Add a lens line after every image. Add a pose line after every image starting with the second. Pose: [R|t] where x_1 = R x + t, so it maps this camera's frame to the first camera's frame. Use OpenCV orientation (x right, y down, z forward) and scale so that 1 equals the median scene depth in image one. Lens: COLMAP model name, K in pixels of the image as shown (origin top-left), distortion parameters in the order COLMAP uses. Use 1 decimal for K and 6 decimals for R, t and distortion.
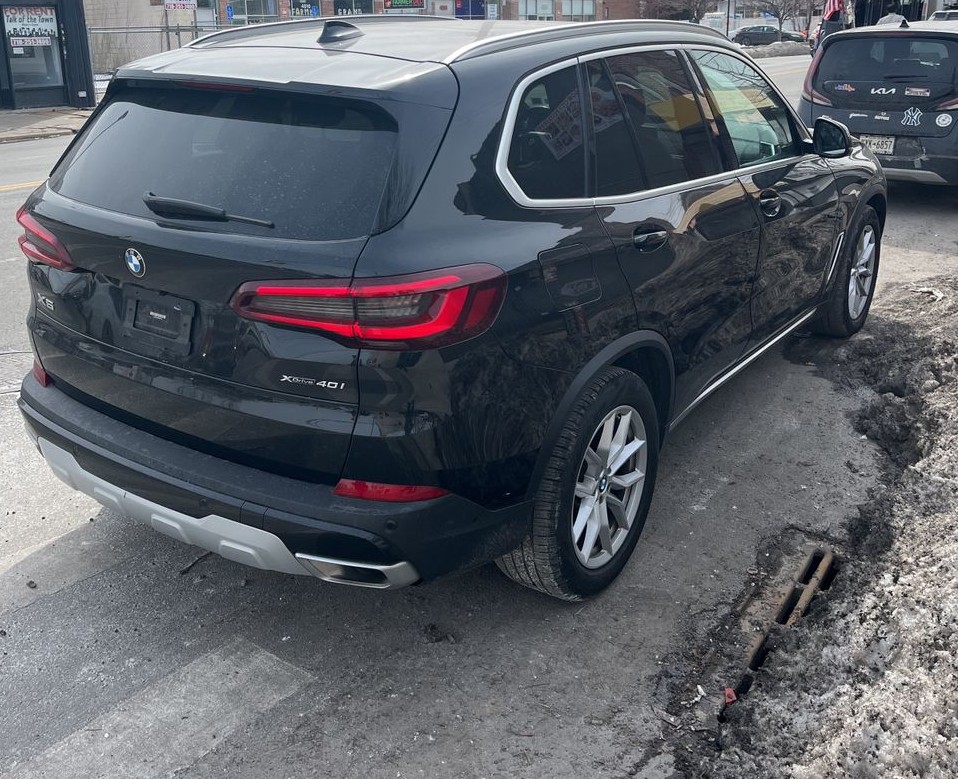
lens RADIAL K [[1058.4, 0, 477.3], [0, 1058.4, 305.0], [0, 0, 1]] dist [0.019767, -0.006425]
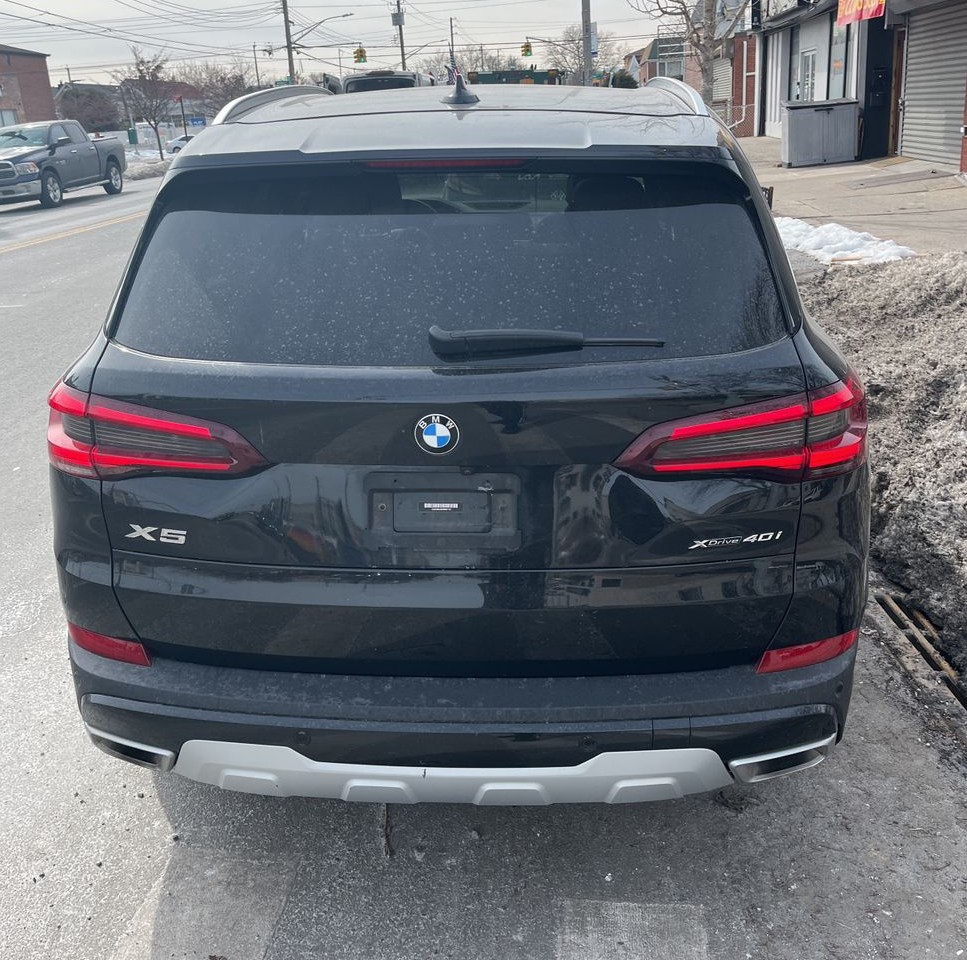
lens RADIAL K [[1017.5, 0, 483.5], [0, 1017.5, 480.0], [0, 0, 1]] dist [0.089015, -0.155266]
pose [[0.837736, -0.208924, 0.504528, -0.615140], [0.177179, 0.977926, 0.110763, -0.076128], [-0.516532, -0.003399, 0.856261, 0.427024]]
